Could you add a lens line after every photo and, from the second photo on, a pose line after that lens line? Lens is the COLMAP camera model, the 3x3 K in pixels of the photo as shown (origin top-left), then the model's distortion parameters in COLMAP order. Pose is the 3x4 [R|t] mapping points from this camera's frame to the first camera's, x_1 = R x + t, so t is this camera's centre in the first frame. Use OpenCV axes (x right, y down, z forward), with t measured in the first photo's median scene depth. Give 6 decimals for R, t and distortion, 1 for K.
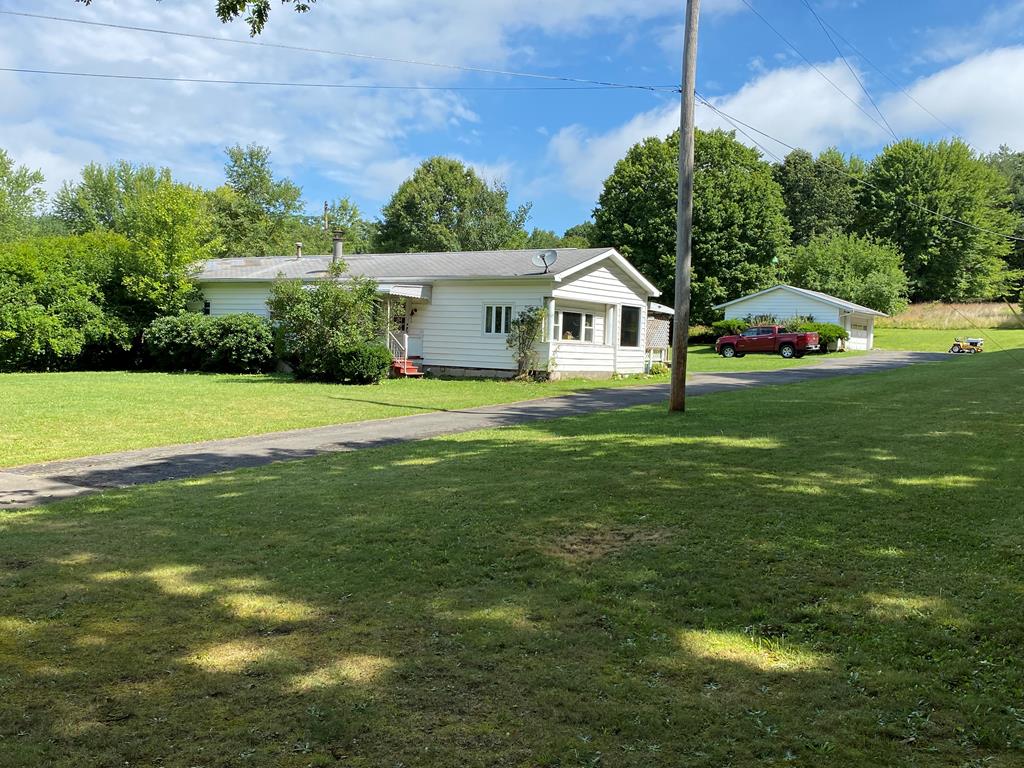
lens RADIAL K [[990.3, 0, 520.9], [0, 990.3, 384.7], [0, 0, 1]] dist [-0.016555, 0.000000]
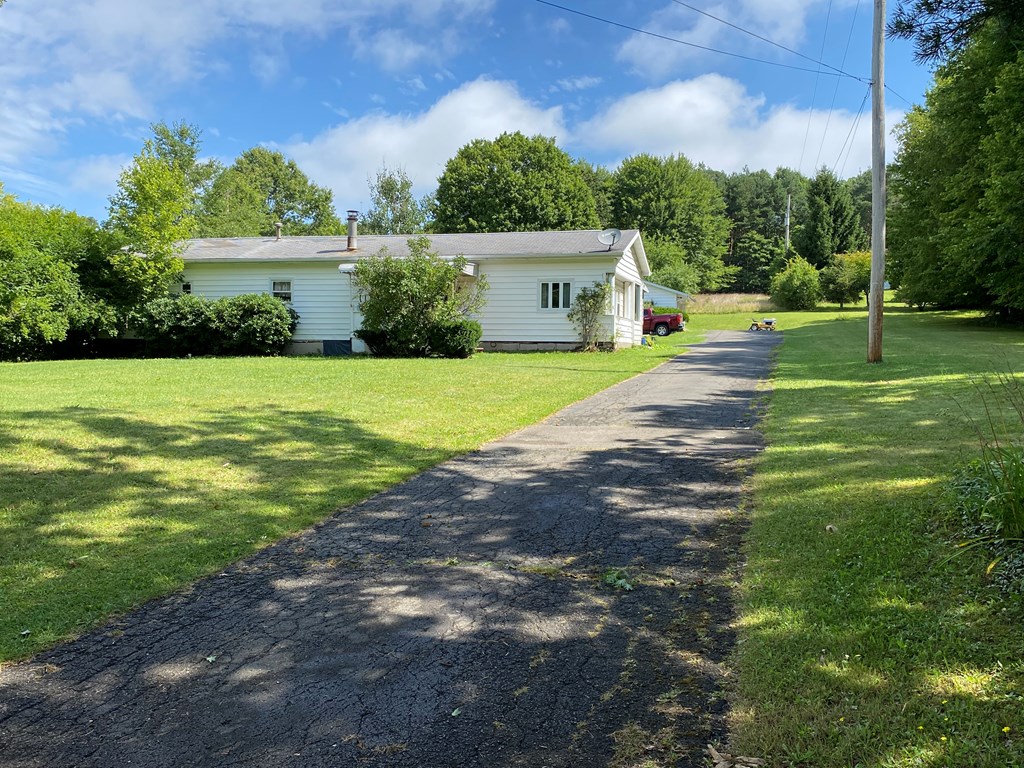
lens RADIAL K [[935.1, 0, 538.4], [0, 935.1, 385.1], [0, 0, 1]] dist [-0.028478, 0.000000]
pose [[0.930808, -0.039546, 0.363363, -0.350982], [0.037887, 0.999214, 0.011695, 0.015720], [-0.363540, 0.002881, 0.931574, 0.055566]]
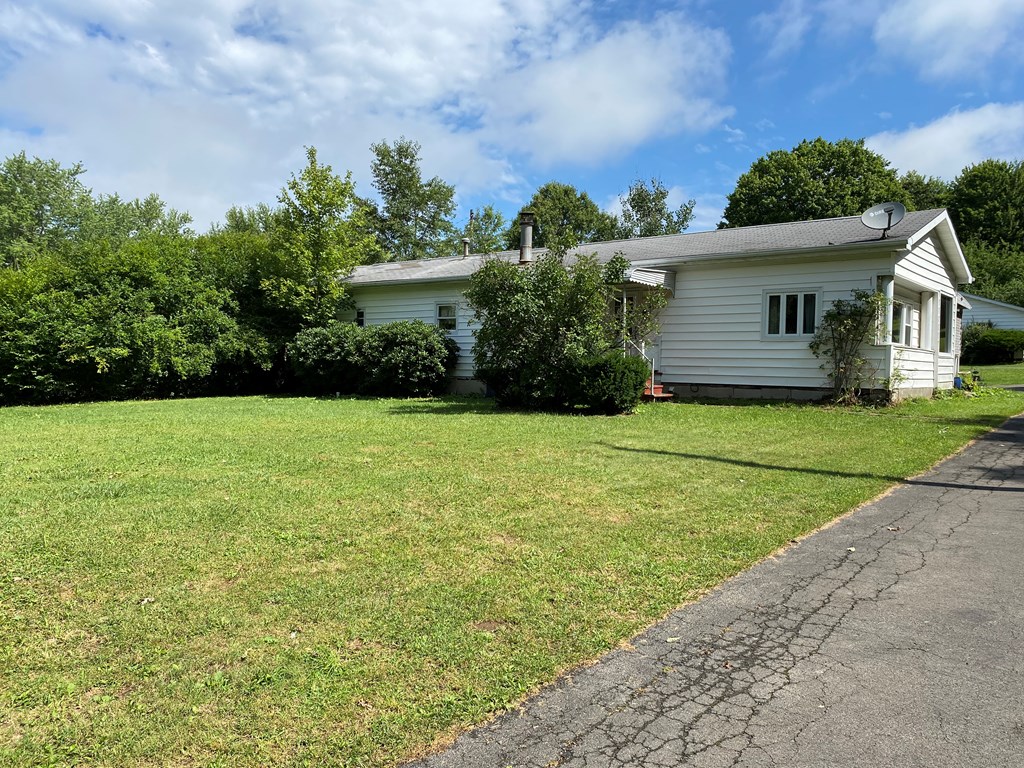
lens RADIAL K [[771.7, 0, 501.3], [0, 771.7, 379.6], [0, 0, 1]] dist [0.002900, -0.020540]
pose [[0.996329, -0.016177, -0.084068, -0.152888], [0.014319, 0.999641, -0.022657, -0.009831], [0.084404, 0.021370, 0.996202, 0.383721]]
